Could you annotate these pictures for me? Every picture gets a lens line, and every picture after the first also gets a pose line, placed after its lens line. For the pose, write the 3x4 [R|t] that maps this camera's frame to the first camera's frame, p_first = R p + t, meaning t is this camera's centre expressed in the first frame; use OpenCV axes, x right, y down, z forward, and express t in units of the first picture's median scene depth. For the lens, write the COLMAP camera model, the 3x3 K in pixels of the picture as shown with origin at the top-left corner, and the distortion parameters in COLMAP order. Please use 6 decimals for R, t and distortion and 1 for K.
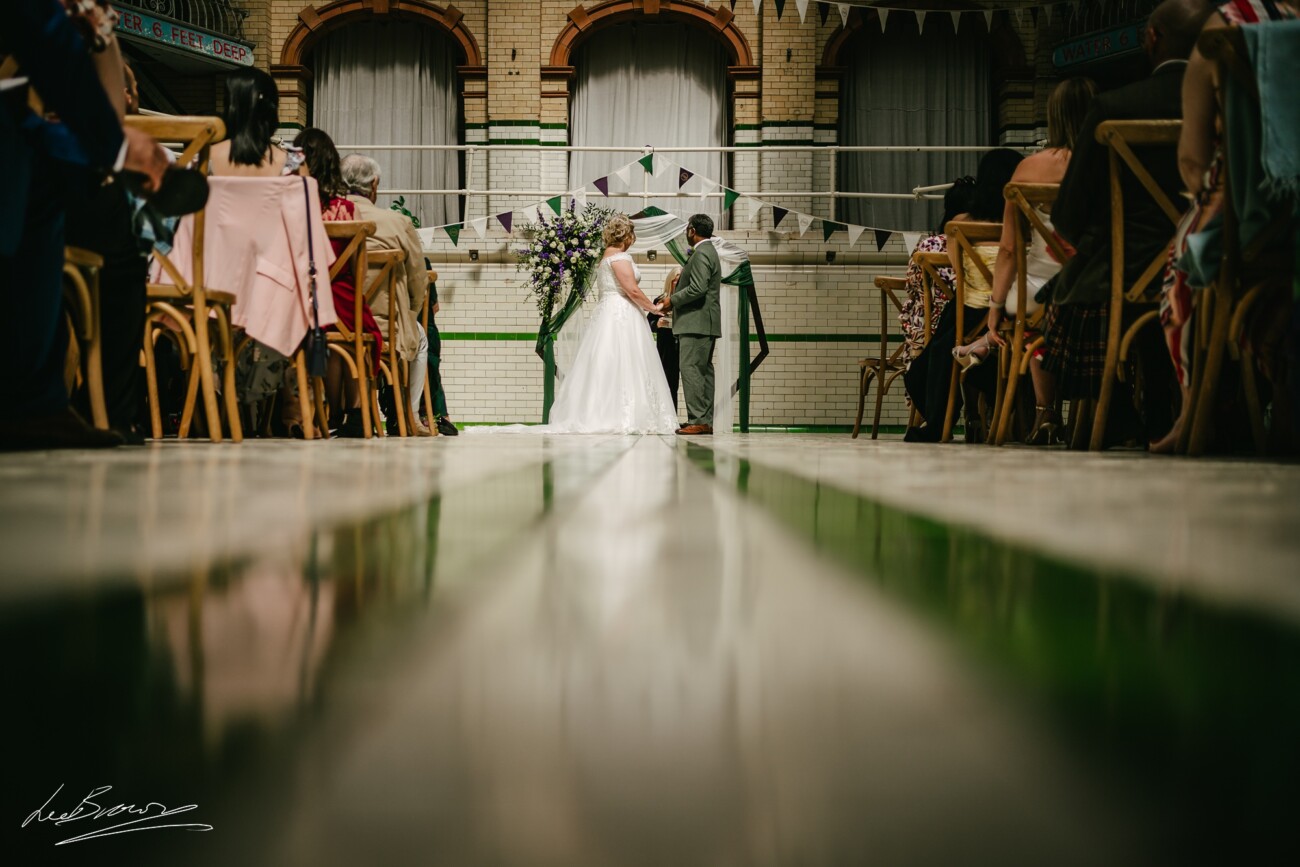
lens RADIAL K [[1264.1, 0, 672.9], [0, 1264.1, 433.1], [0, 0, 1]] dist [-0.005614, 0.003626]
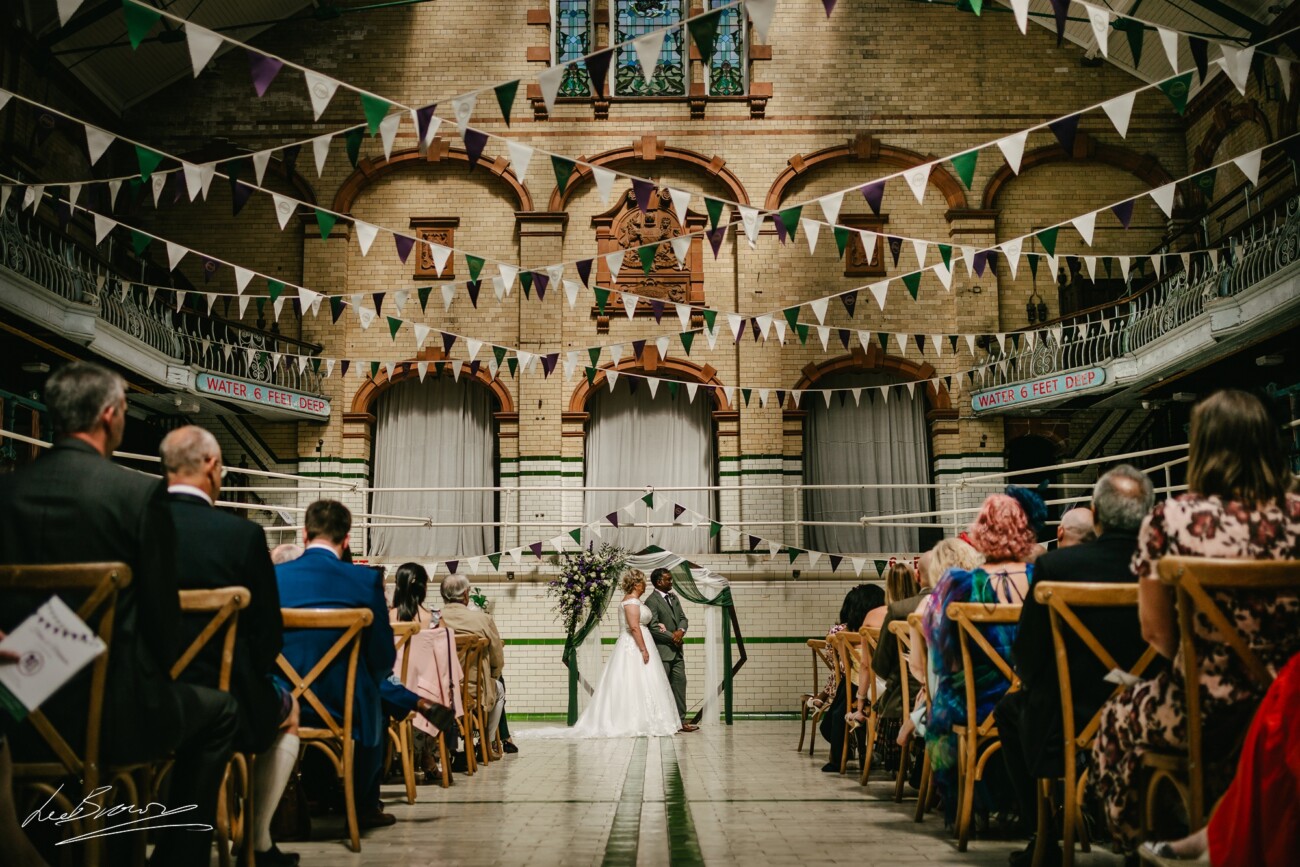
lens RADIAL K [[1264.1, 0, 672.9], [0, 1264.1, 433.1], [0, 0, 1]] dist [-0.005614, 0.003626]
pose [[0.999870, -0.016108, -0.000305, 0.004939], [0.015796, 0.983838, -0.178365, -0.051675], [0.003173, 0.178337, 0.983964, -0.237364]]
